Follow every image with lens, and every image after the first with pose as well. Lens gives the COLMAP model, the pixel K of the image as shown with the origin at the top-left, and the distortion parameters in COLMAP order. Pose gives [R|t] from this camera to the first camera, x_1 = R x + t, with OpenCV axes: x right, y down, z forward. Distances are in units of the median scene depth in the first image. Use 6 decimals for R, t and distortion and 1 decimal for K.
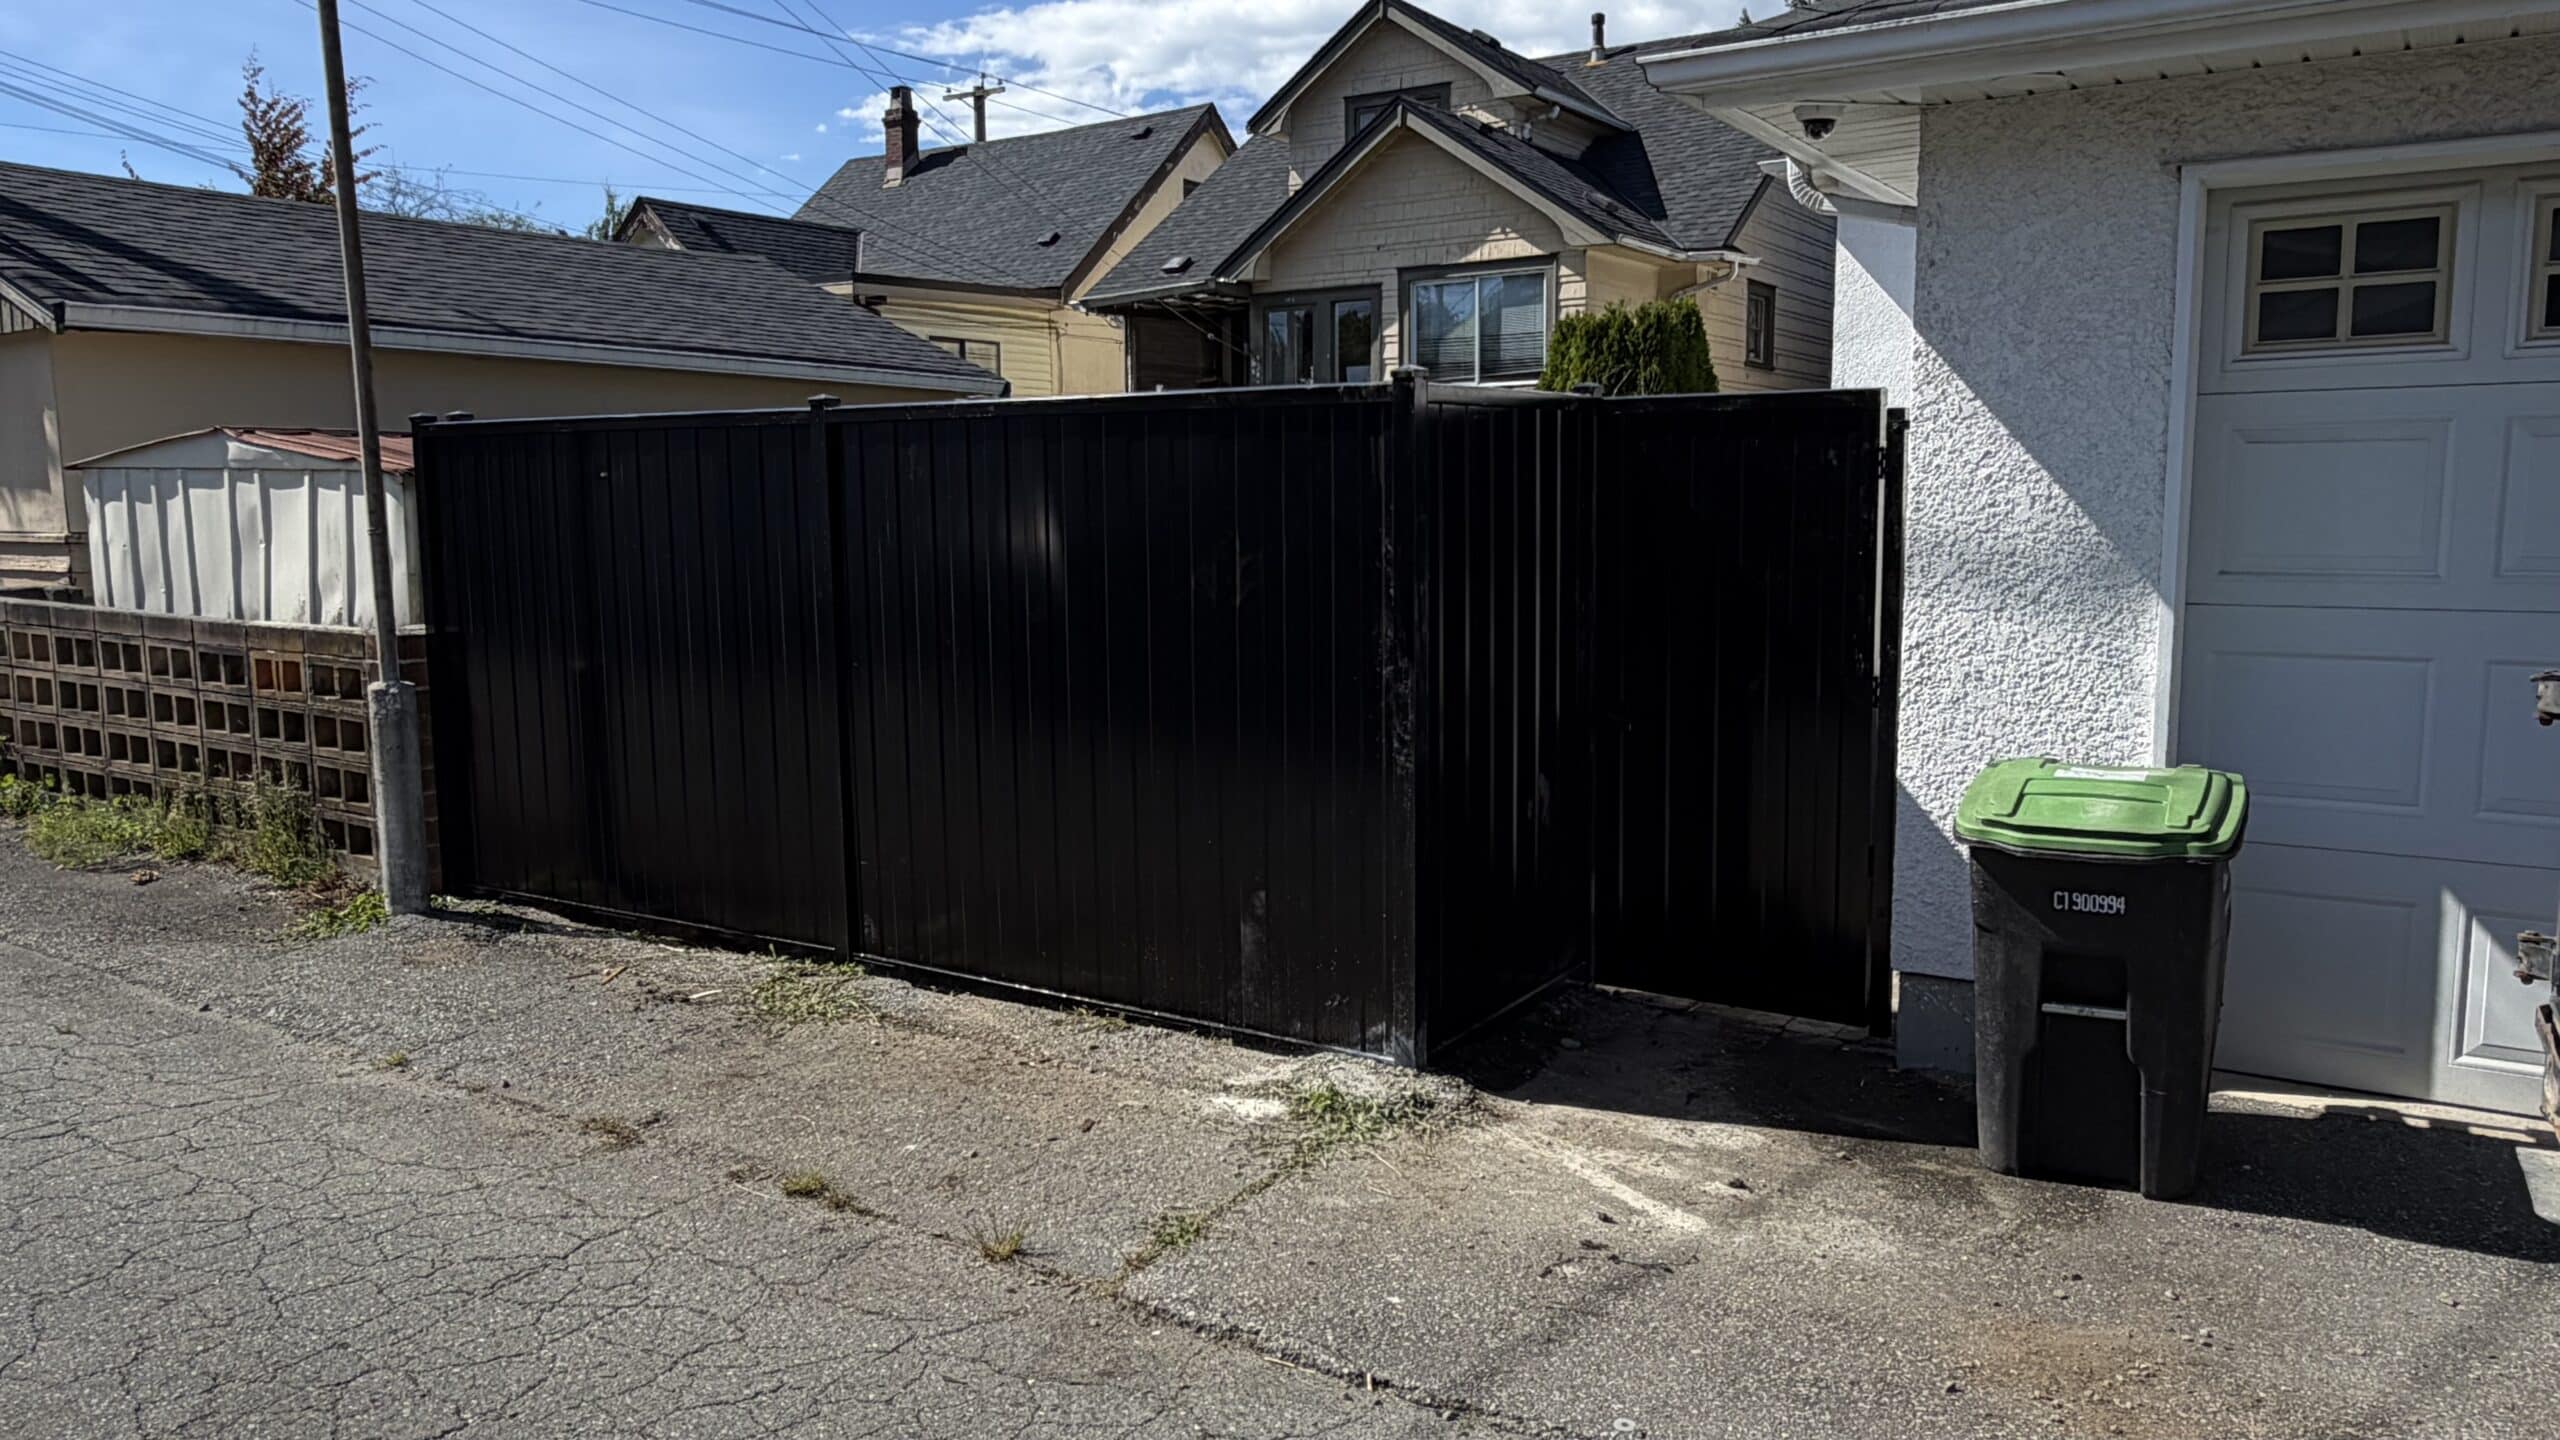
lens RADIAL K [[1801.1, 0, 1280.0], [0, 1801.1, 720.0], [0, 0, 1]] dist [-0.005906, -0.000957]
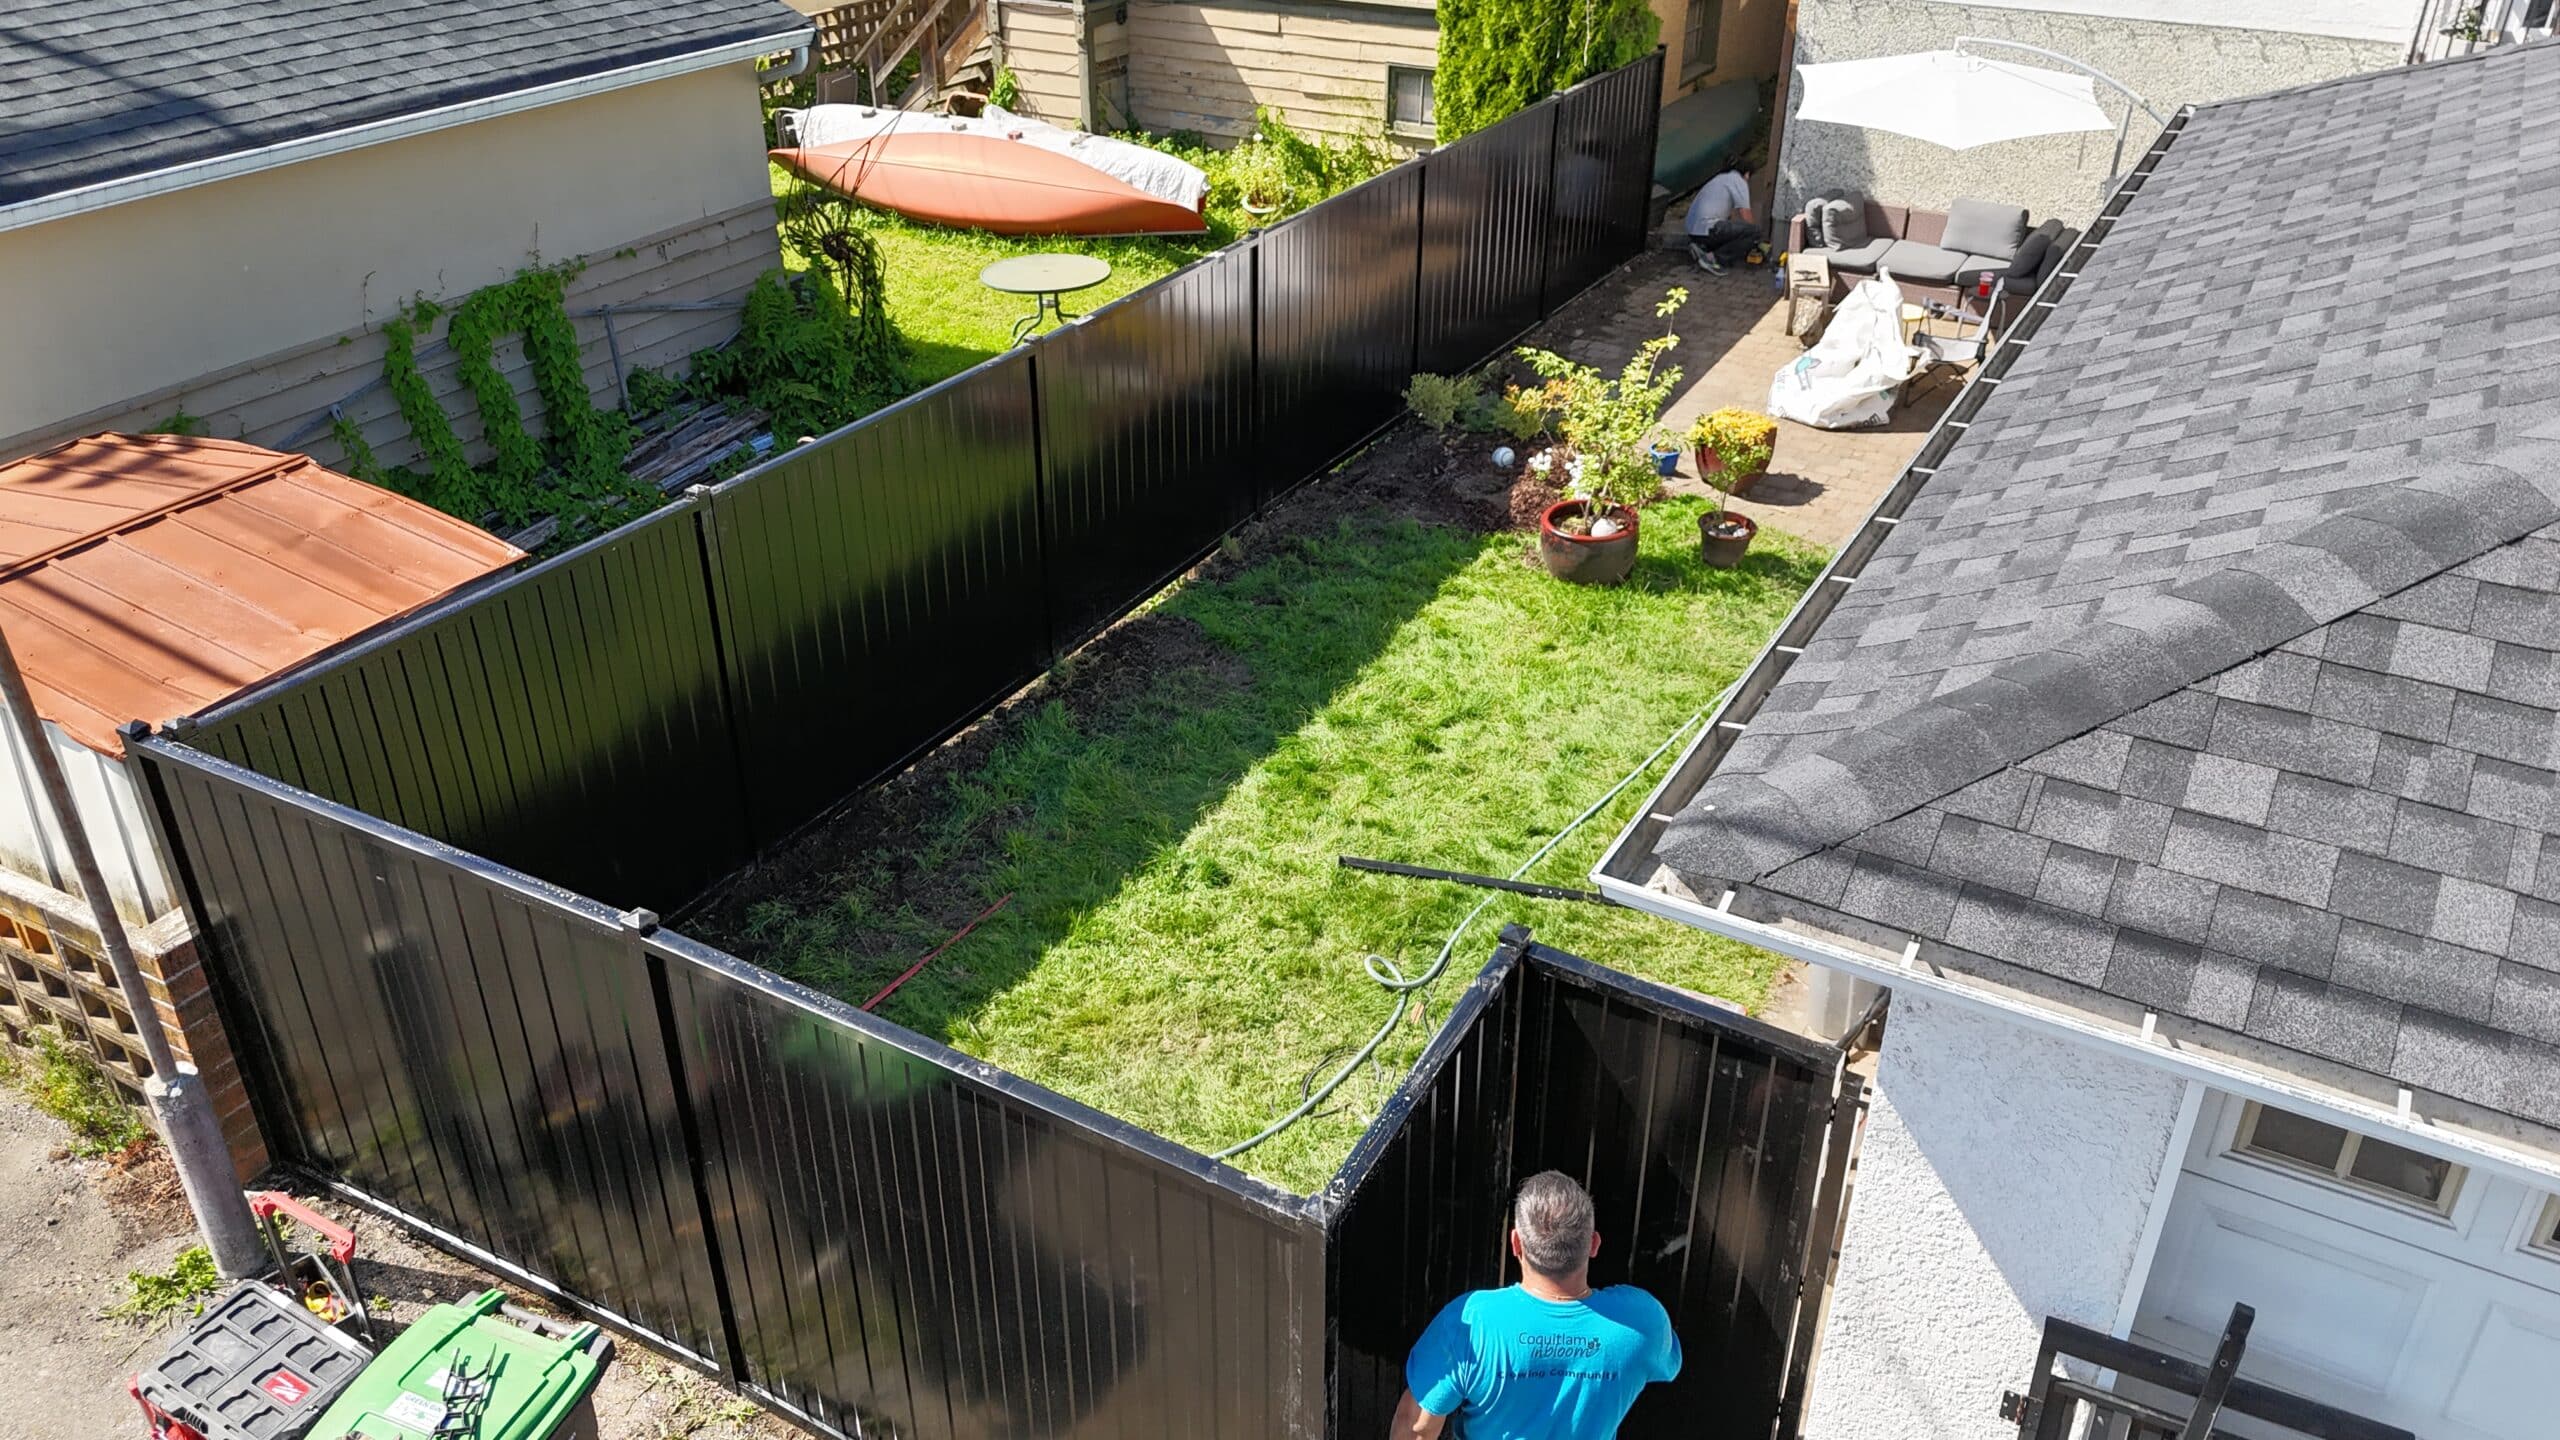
lens RADIAL K [[1882.6, 0, 1290.2], [0, 1882.6, 718.4], [0, 0, 1]] dist [0.055336, -0.049224]
pose [[0.997575, -0.023661, 0.065457, 0.000669], [-0.003084, 0.924494, 0.381184, -0.745705], [-0.069534, -0.380461, 0.922179, 0.216005]]
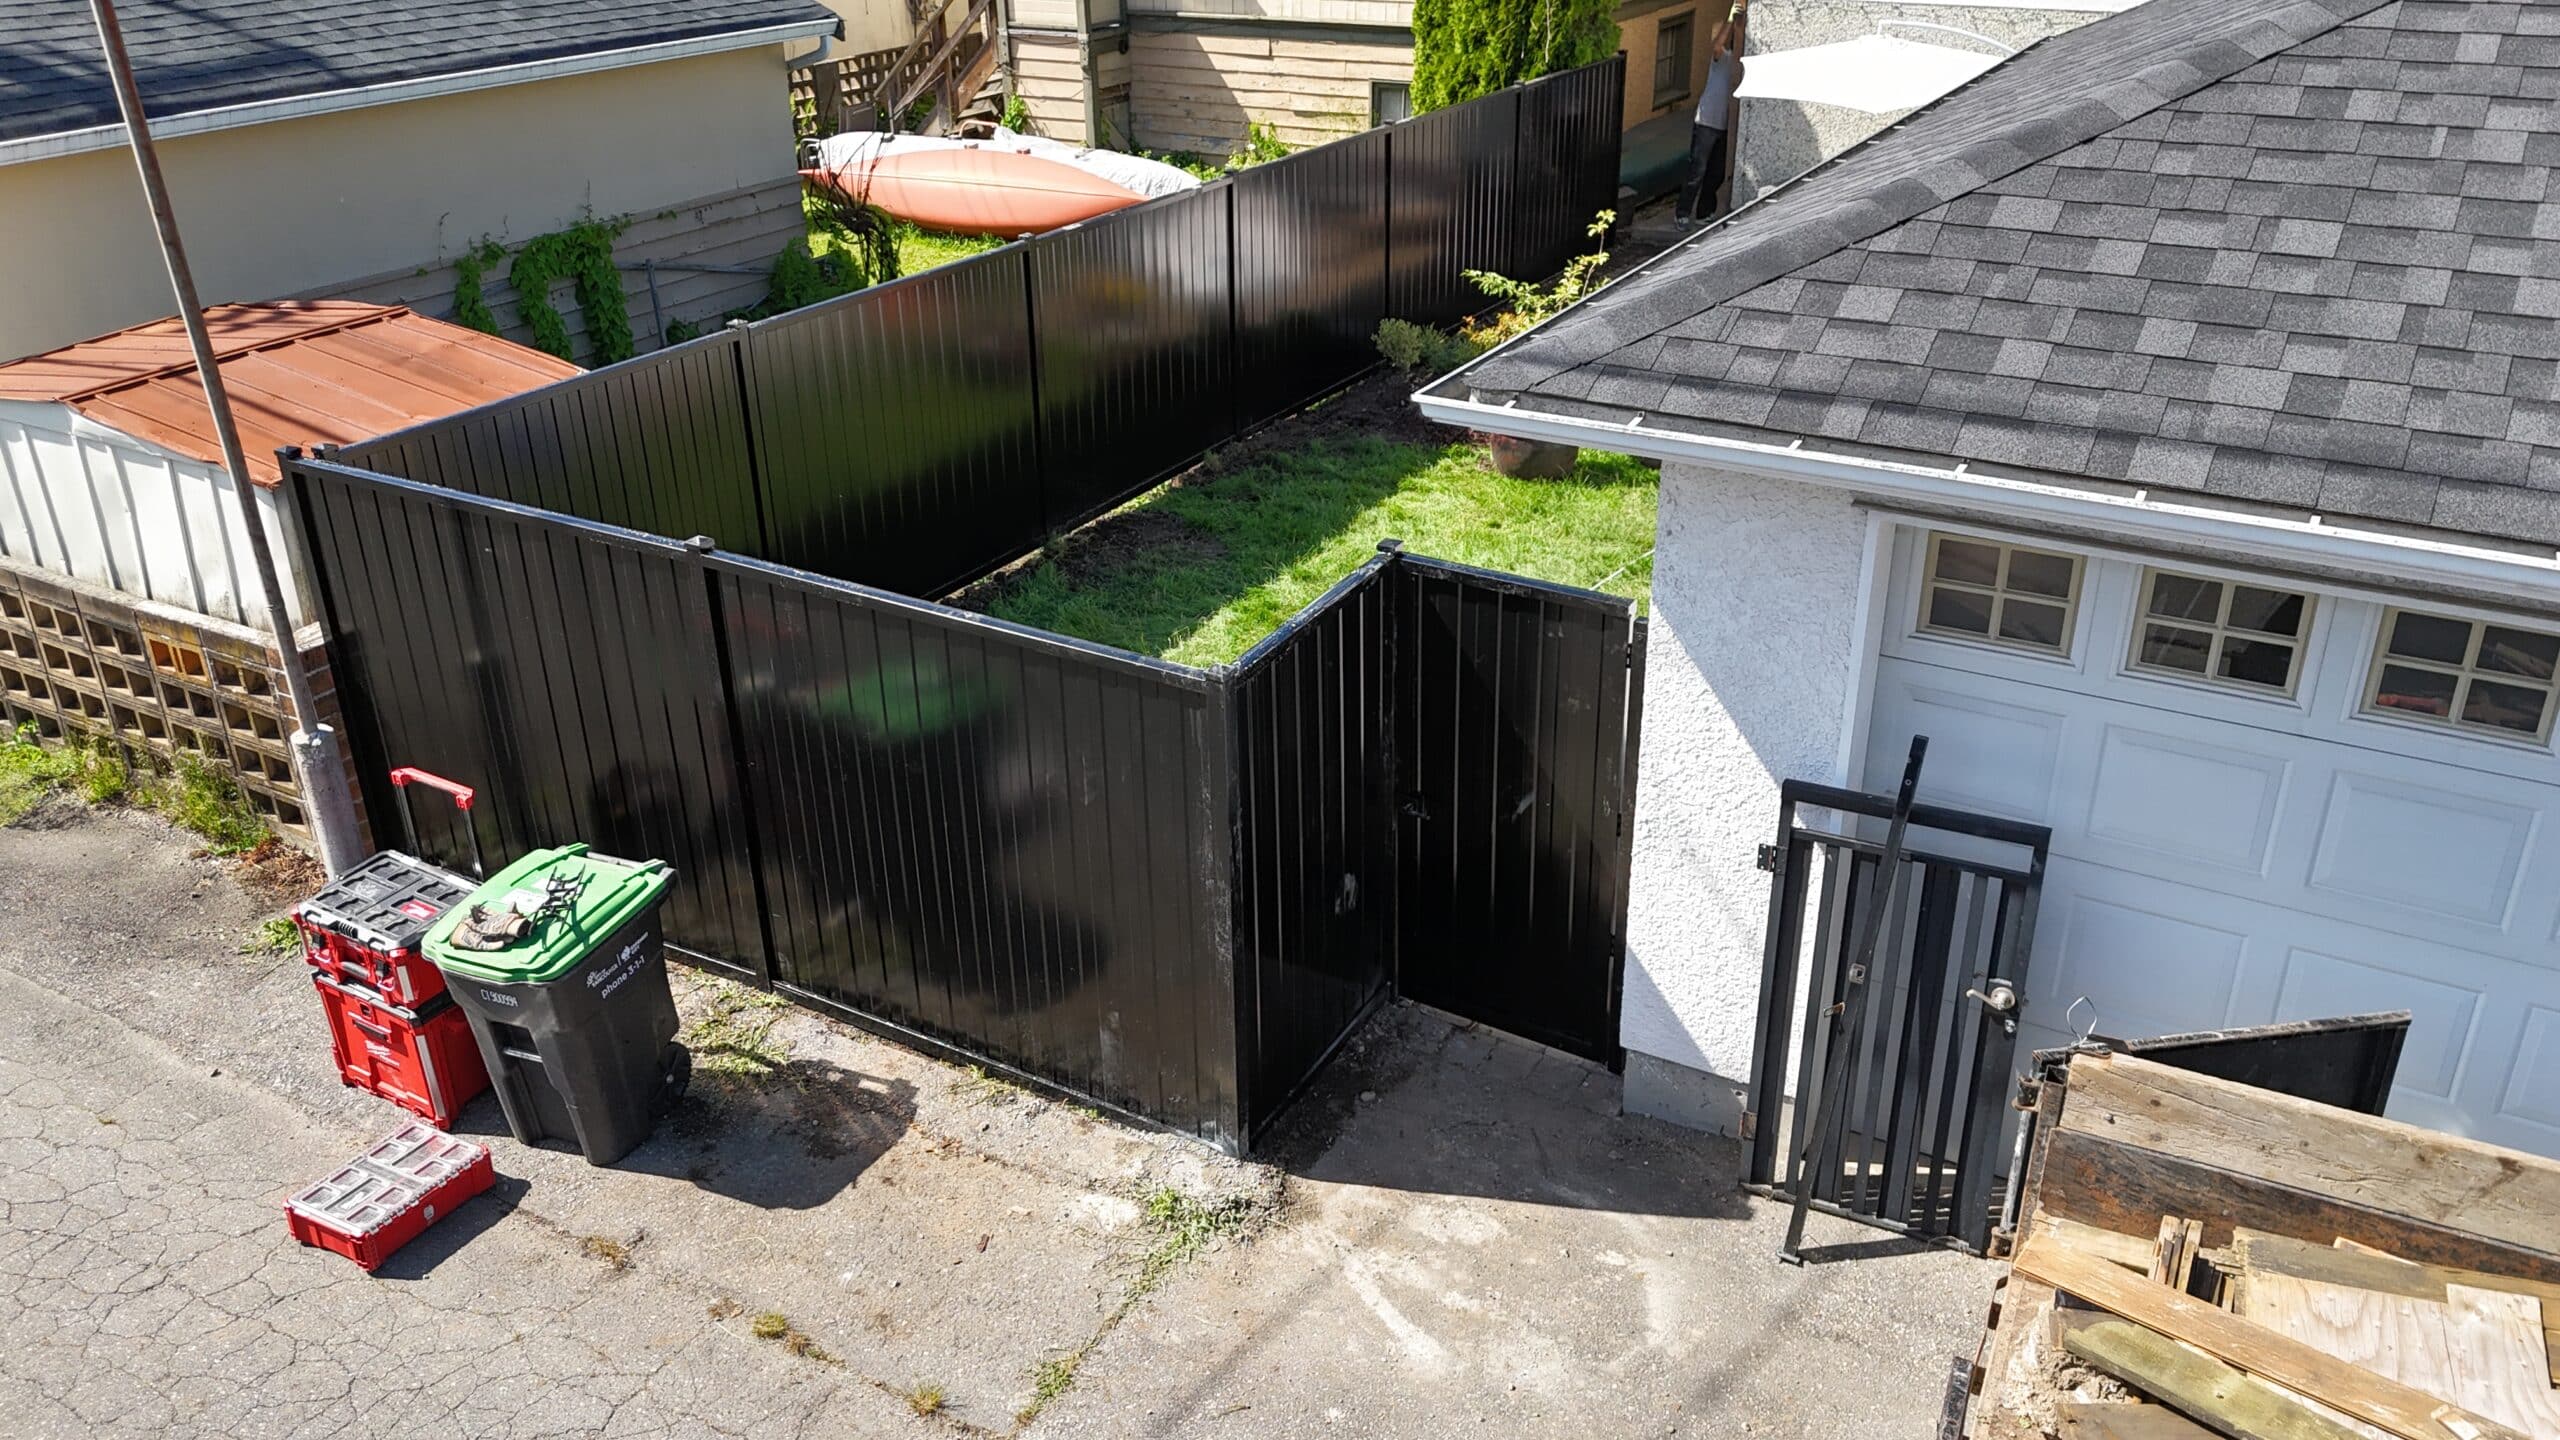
lens RADIAL K [[1959.3, 0, 1290.6], [0, 1959.3, 717.4], [0, 0, 1]] dist [0.046605, -0.031289]
pose [[0.998283, -0.028651, 0.051094, 0.049751], [0.011028, 0.948550, 0.316436, -0.547873], [-0.057531, -0.315329, 0.947237, -0.226775]]
